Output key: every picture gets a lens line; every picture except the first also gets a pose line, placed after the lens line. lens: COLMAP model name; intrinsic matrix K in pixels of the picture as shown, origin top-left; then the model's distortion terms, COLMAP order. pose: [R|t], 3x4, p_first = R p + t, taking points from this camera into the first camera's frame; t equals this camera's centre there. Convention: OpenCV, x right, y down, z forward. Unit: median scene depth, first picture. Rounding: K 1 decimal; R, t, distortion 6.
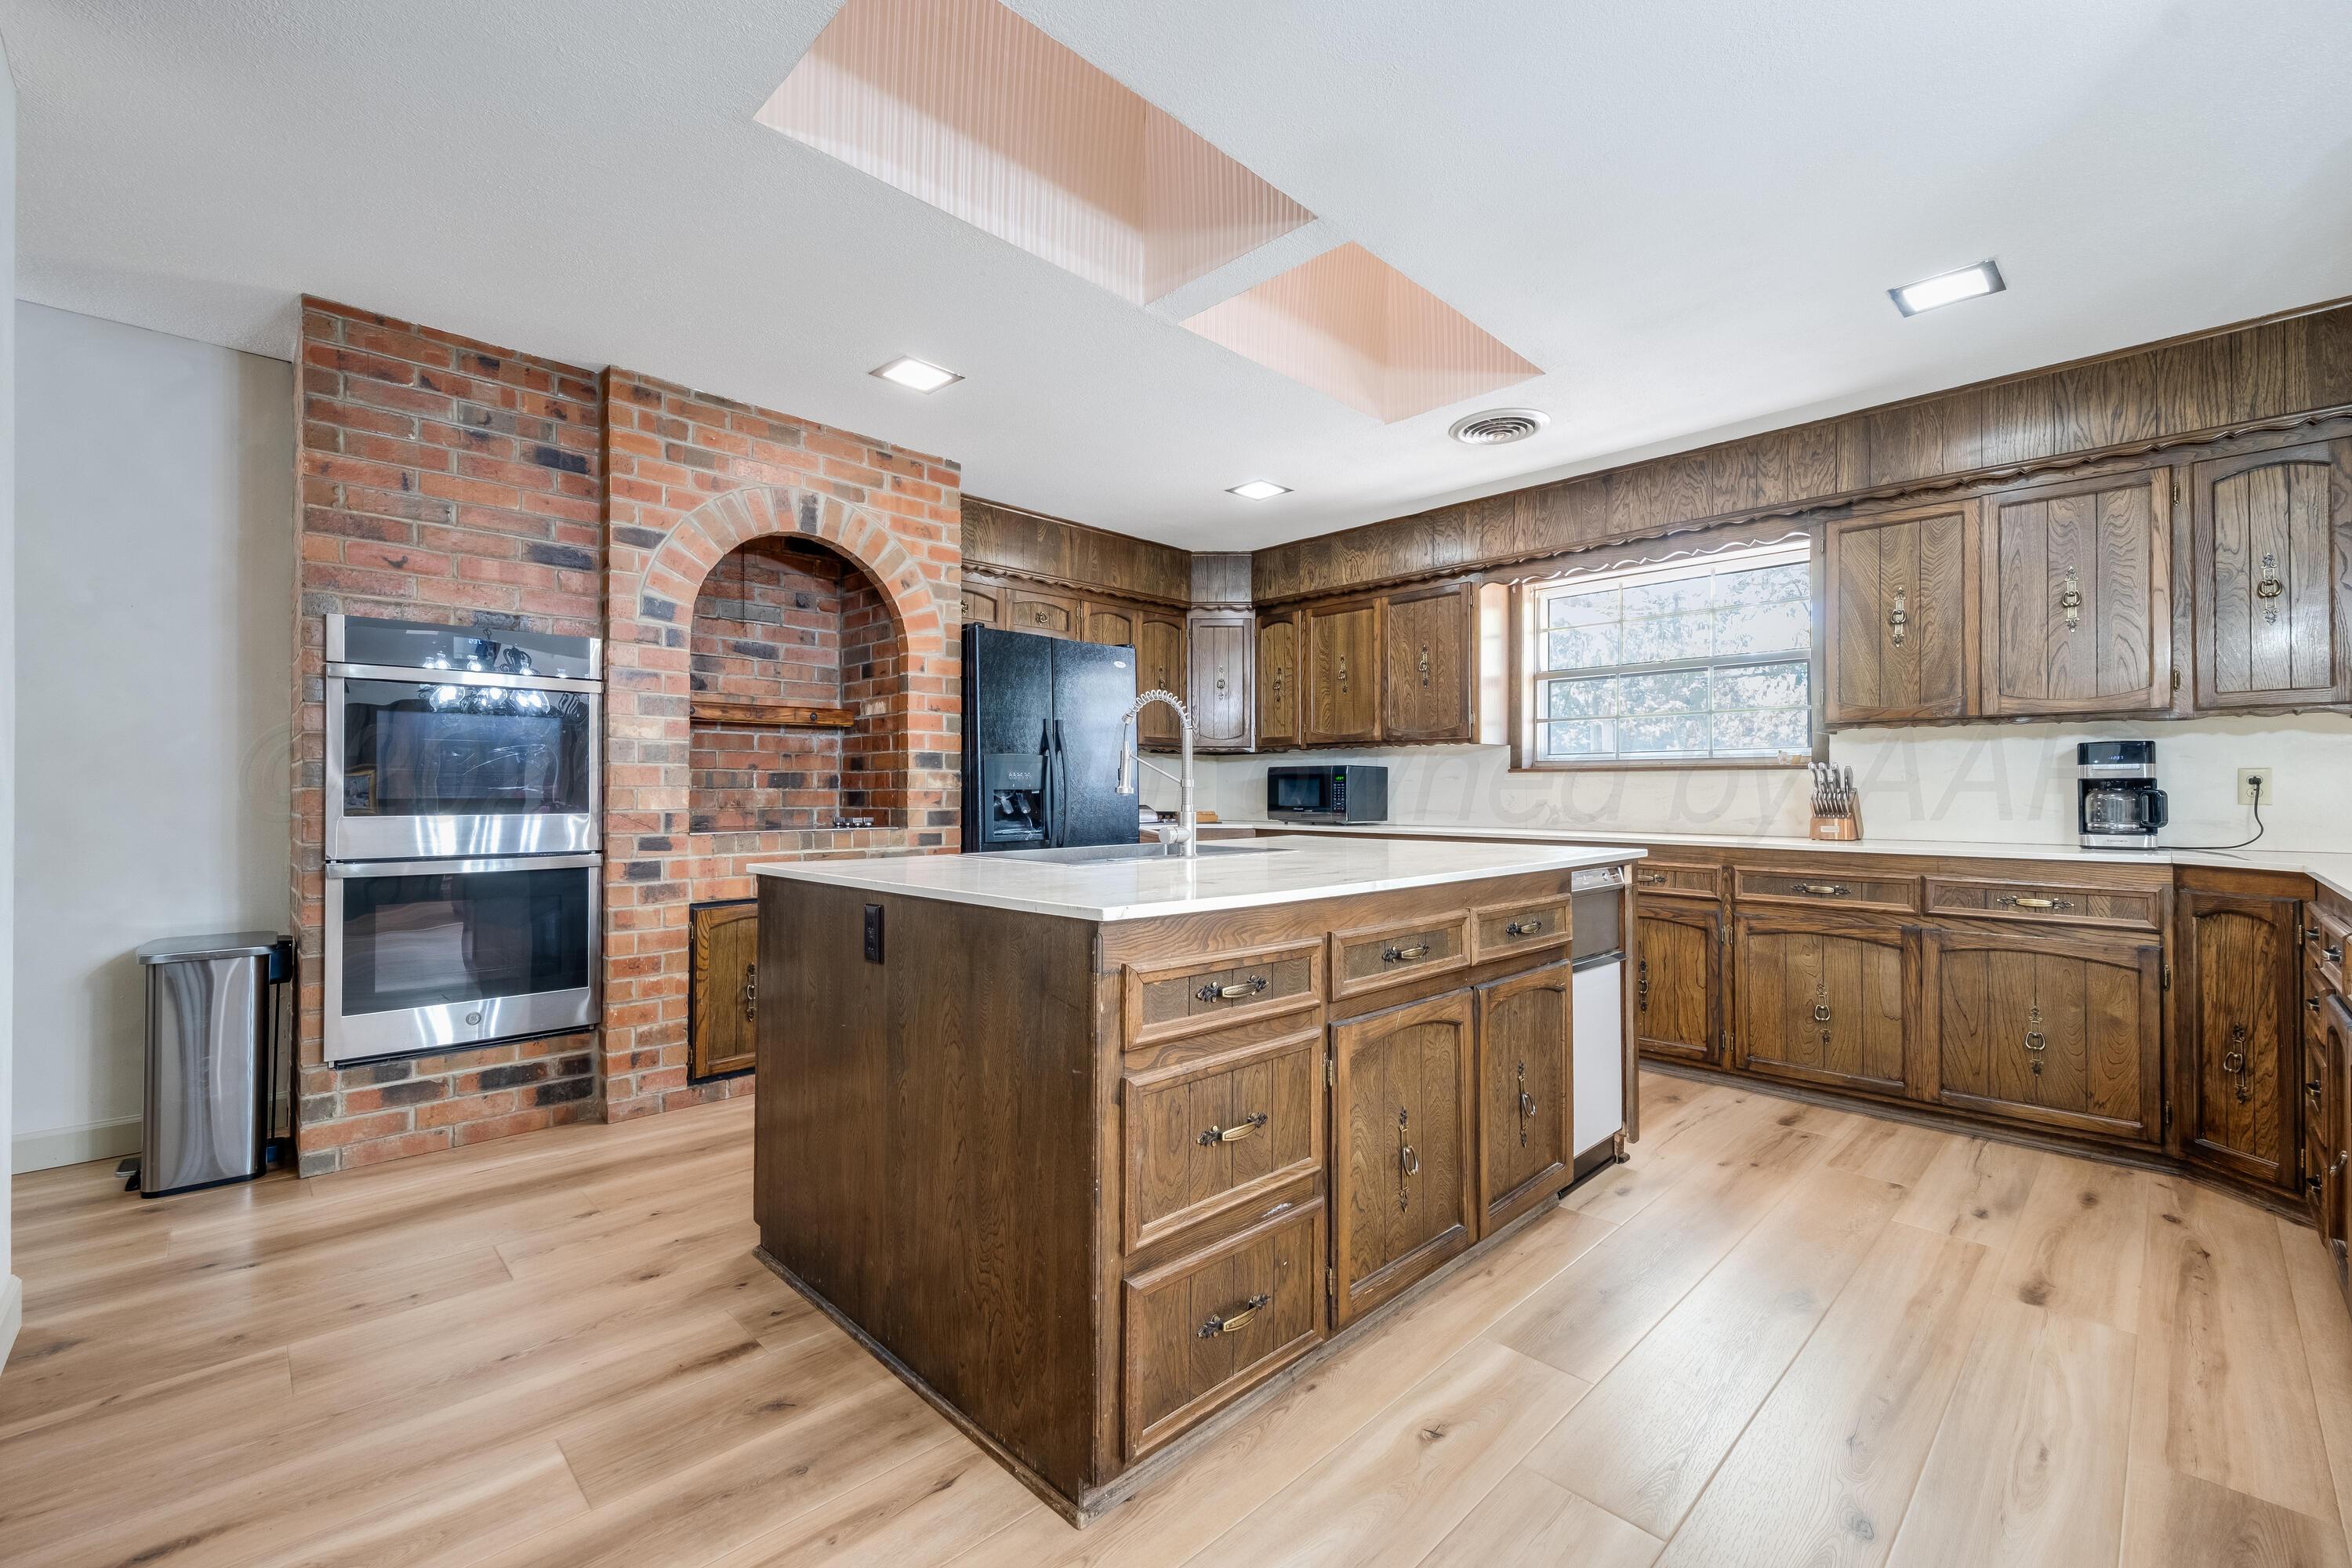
lens RADIAL K [[975.4, 0, 1174.0], [0, 975.4, 789.9], [0, 0, 1]] dist [-0.013565, -0.000013]
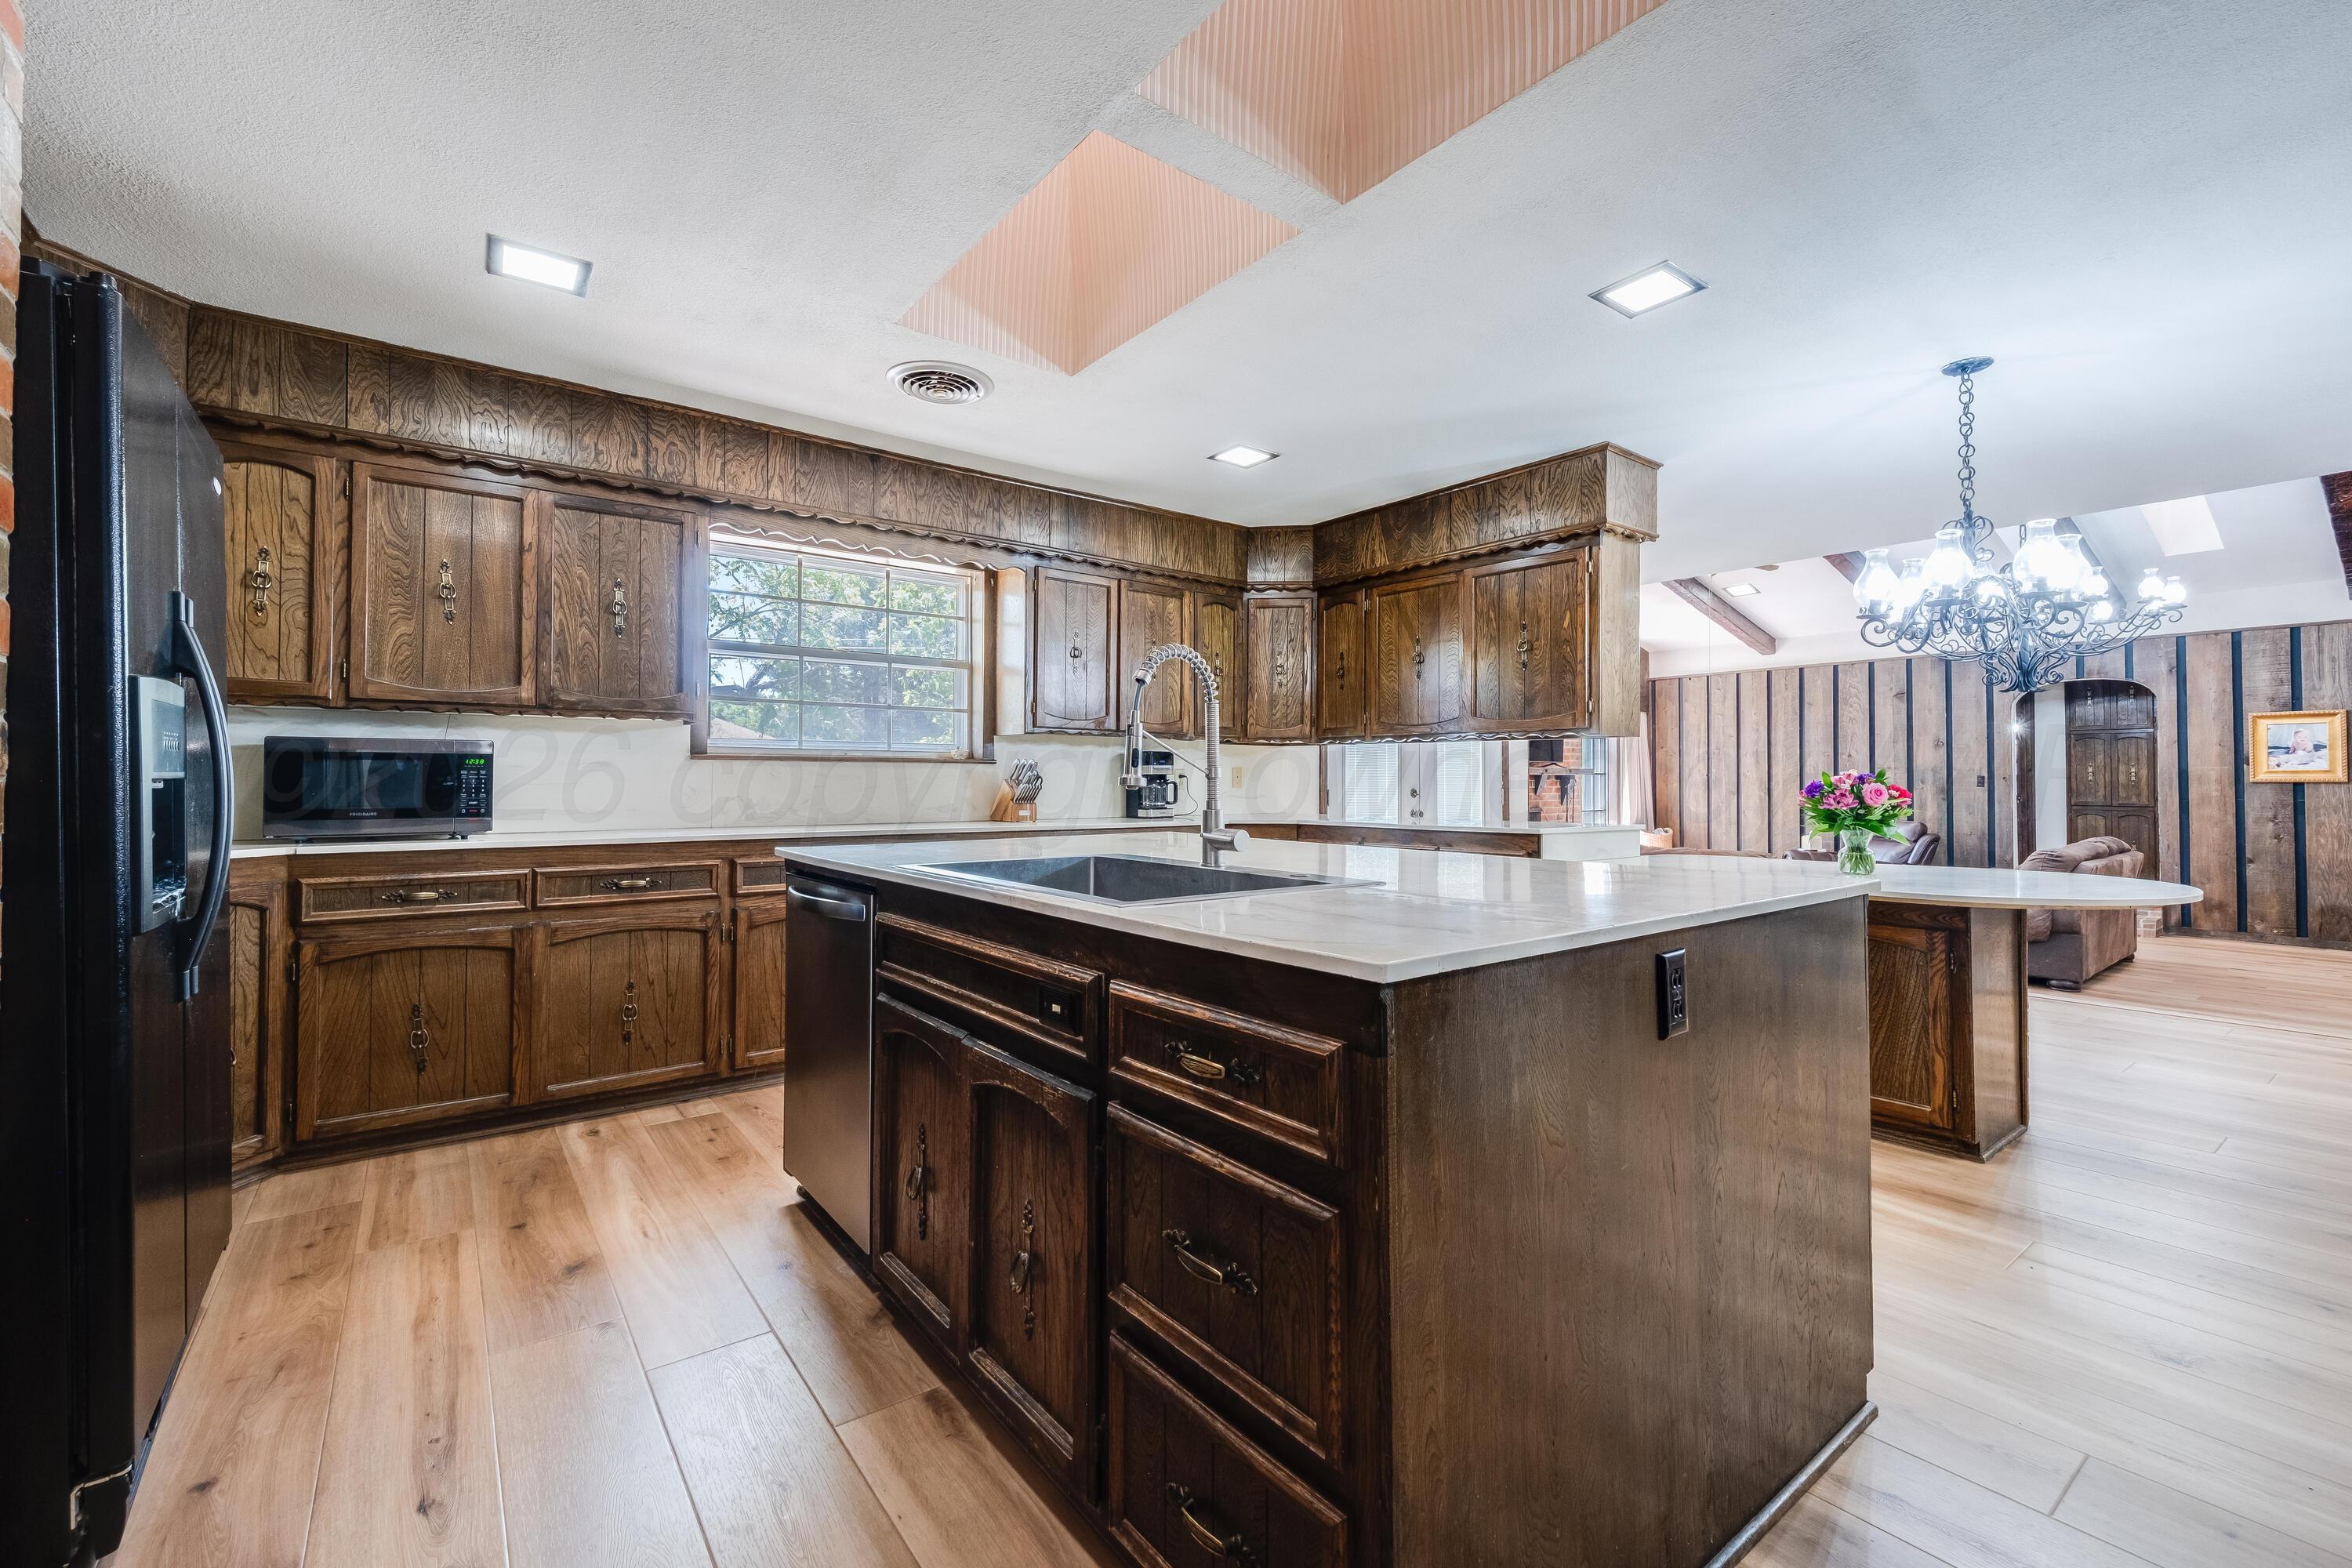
lens RADIAL K [[975.4, 0, 1175.7], [0, 975.4, 772.8], [0, 0, 1]] dist [-0.013565, -0.000013]
pose [[0.098113, 0.015007, 0.995062, -0.404758], [0.001157, 0.999884, -0.015194, 0.005763], [-0.995175, 0.002642, 0.098084, 0.510499]]
